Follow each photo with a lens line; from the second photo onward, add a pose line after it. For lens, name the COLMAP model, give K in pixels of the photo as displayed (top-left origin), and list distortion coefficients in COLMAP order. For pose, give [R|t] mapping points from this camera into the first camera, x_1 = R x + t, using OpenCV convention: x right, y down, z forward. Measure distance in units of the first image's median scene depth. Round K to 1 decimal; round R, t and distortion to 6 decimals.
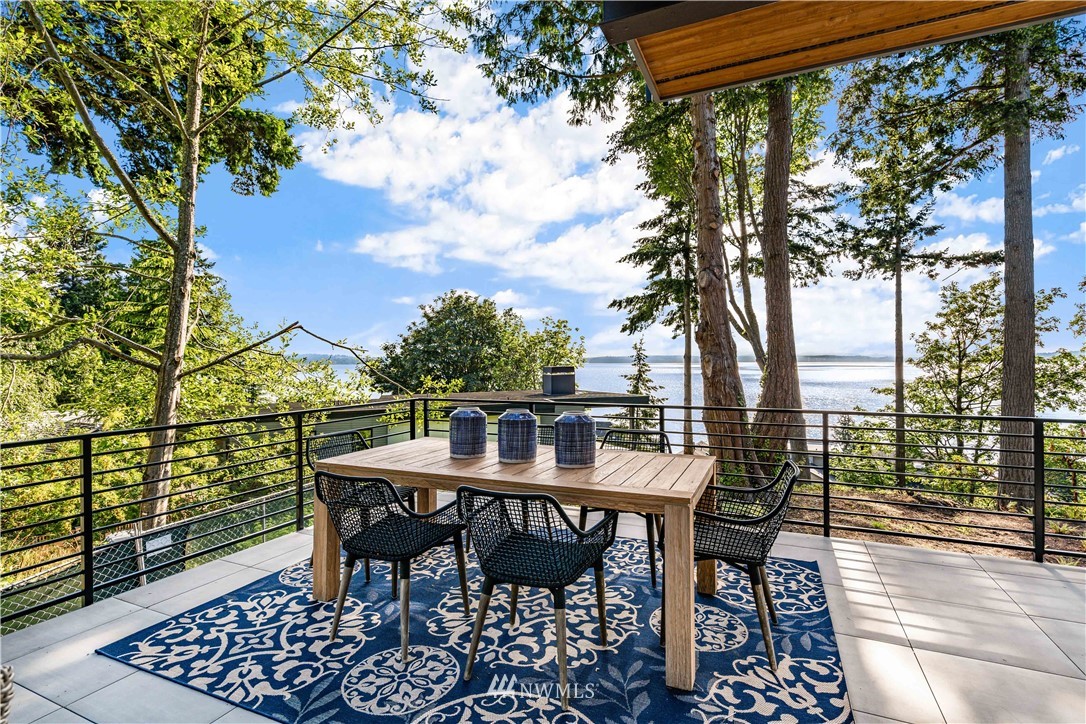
lens RADIAL K [[528.6, 0, 536.2], [0, 528.6, 356.7], [0, 0, 1]] dist [-0.005009, 0.003563]
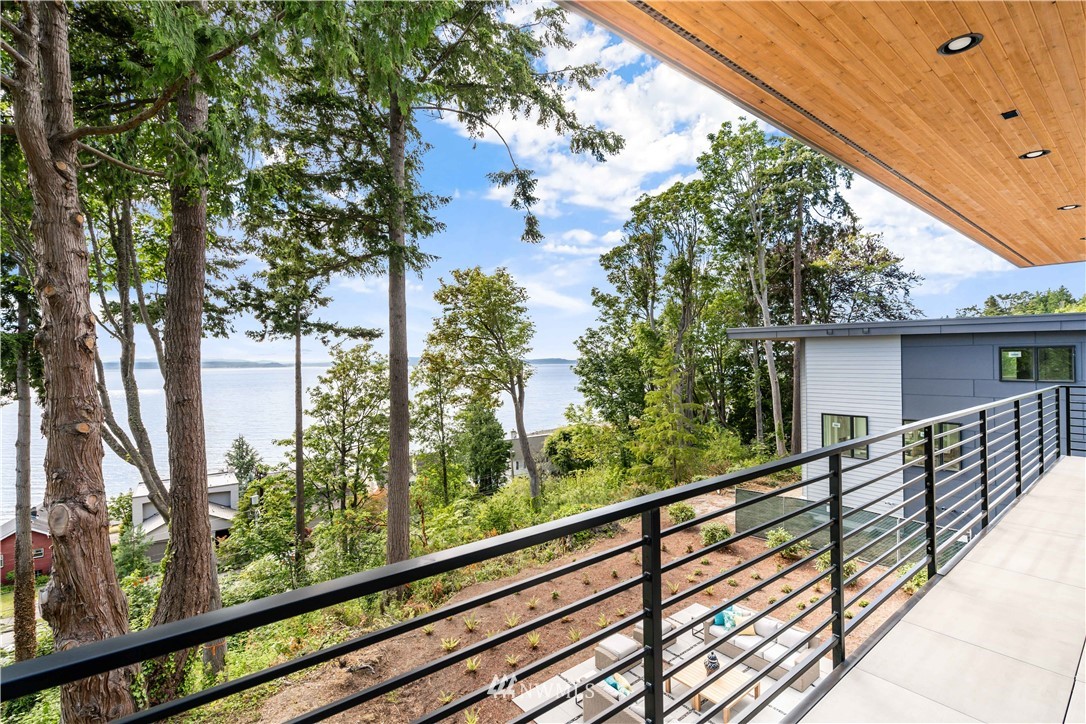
lens RADIAL K [[495.6, 0, 547.6], [0, 495.6, 364.5], [0, 0, 1]] dist [-0.006718, 0.001712]
pose [[0.460854, -0.000032, 0.887476, 0.023538], [0.004037, 0.999990, -0.002060, -0.096120], [-0.887467, 0.004532, 0.460849, 0.079092]]
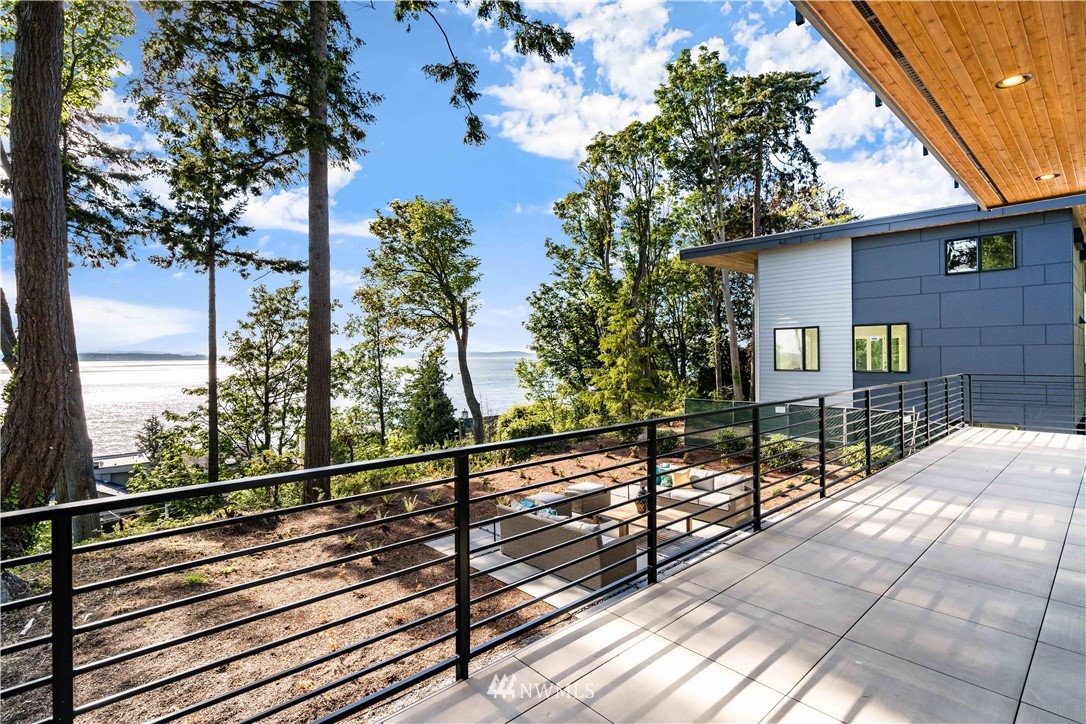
lens RADIAL K [[528.6, 0, 547.6], [0, 528.6, 355.3], [0, 0, 1]] dist [-0.005009, 0.003563]
pose [[0.388440, 0.000427, 0.921474, 0.039307], [-0.001490, 0.999999, 0.000165, -0.000303], [-0.921473, -0.001437, 0.388441, 0.064494]]
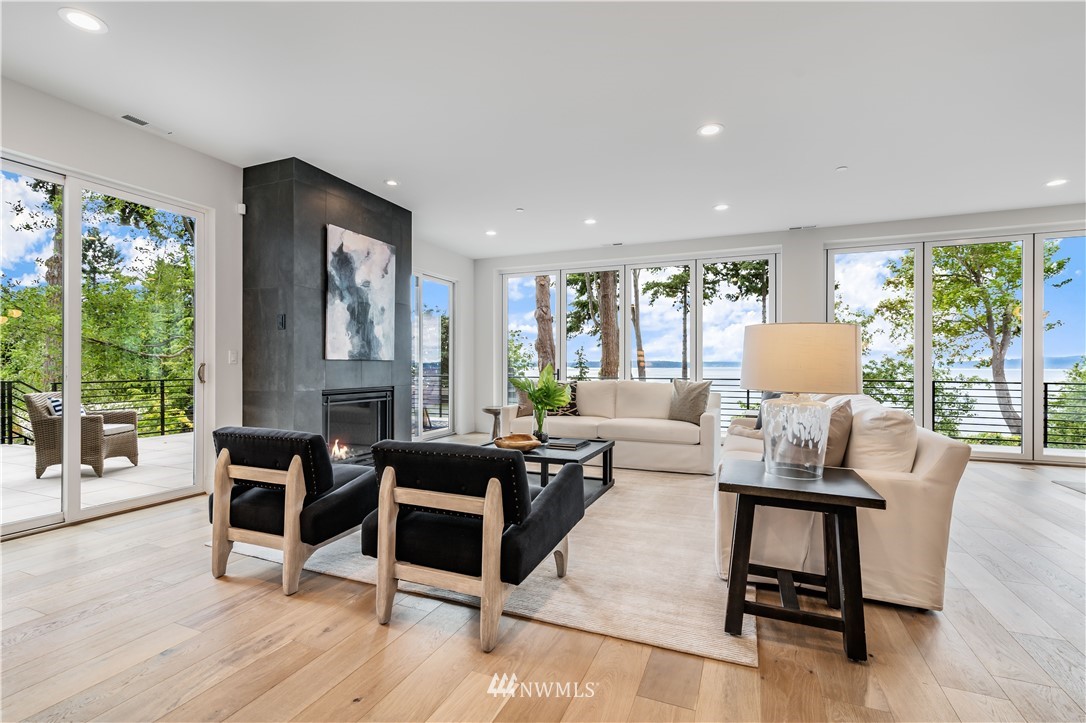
lens RADIAL K [[495.6, 0, 547.3], [0, 495.6, 364.8], [0, 0, 1]] dist [-0.006718, 0.001712]
pose [[0.999154, 0.004801, 0.040856, 0.099334], [-0.005090, 0.999963, 0.006975, 0.002882], [-0.040821, -0.007177, 0.999141, -0.194089]]
